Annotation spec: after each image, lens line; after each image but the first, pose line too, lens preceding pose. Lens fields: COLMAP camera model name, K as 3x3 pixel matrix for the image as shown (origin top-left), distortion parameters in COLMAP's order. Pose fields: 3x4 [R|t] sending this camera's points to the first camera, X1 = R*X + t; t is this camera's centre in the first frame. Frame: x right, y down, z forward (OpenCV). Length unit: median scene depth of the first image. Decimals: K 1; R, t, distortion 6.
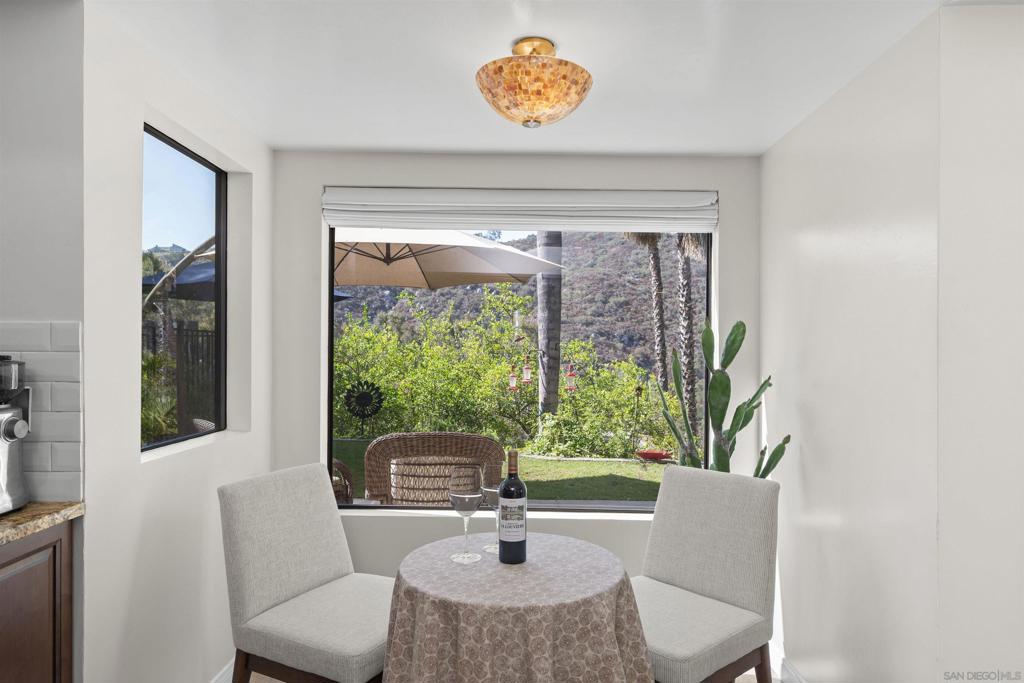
lens RADIAL K [[636.8, 0, 512.3], [0, 636.8, 347.2], [0, 0, 1]] dist [-0.004140, -0.001806]
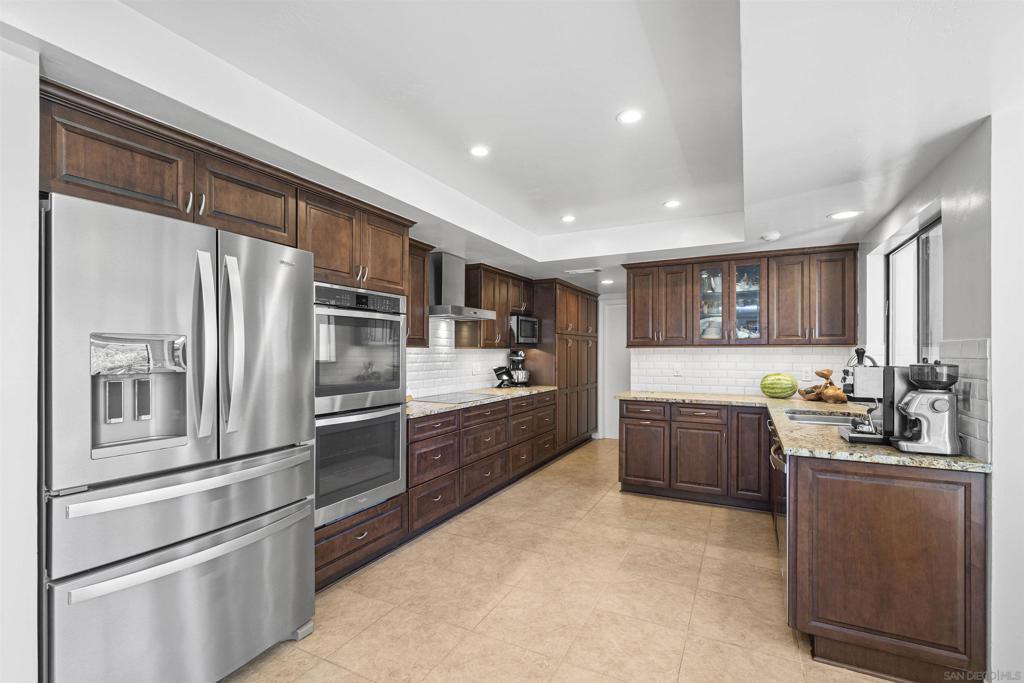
lens RADIAL K [[459.0, 0, 509.2], [0, 459.0, 350.0], [0, 0, 1]] dist [0.002246, 0.000900]
pose [[-0.446254, -0.011373, -0.894834, 0.713042], [-0.004834, 0.999935, -0.010298, 0.002409], [0.894893, -0.000269, -0.446280, 0.477845]]
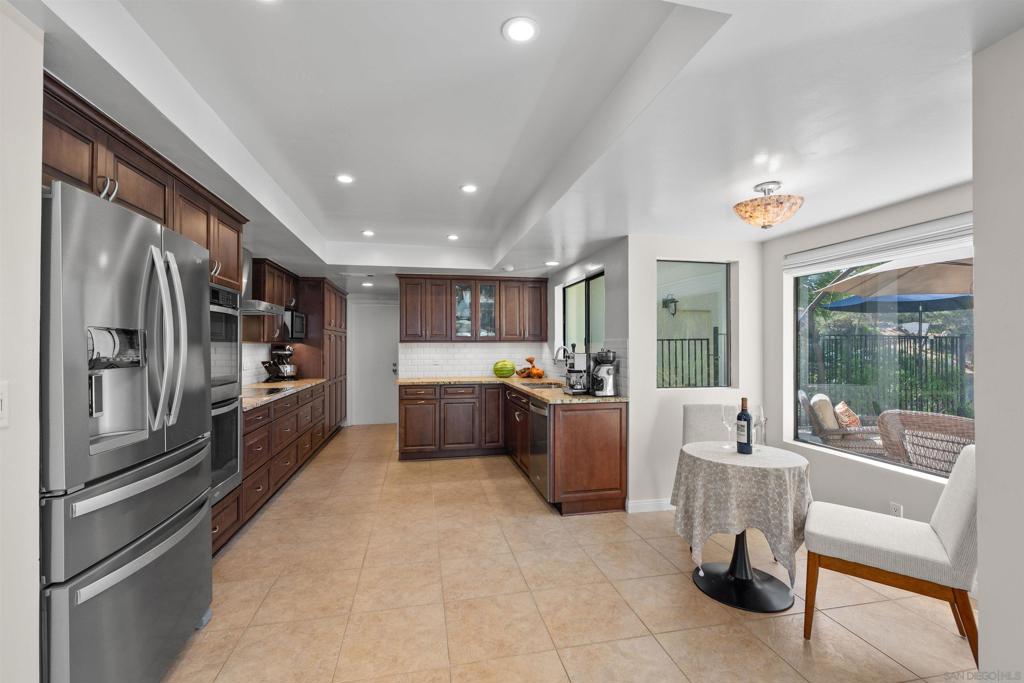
lens RADIAL K [[441.2, 0, 516.1], [0, 441.2, 342.9], [0, 0, 1]] dist [0.001884, 0.000752]
pose [[0.225994, -0.014985, -0.974013, 1.246379], [0.002802, 0.999888, -0.014733, 0.008429], [0.974125, 0.000600, 0.226011, -0.013679]]
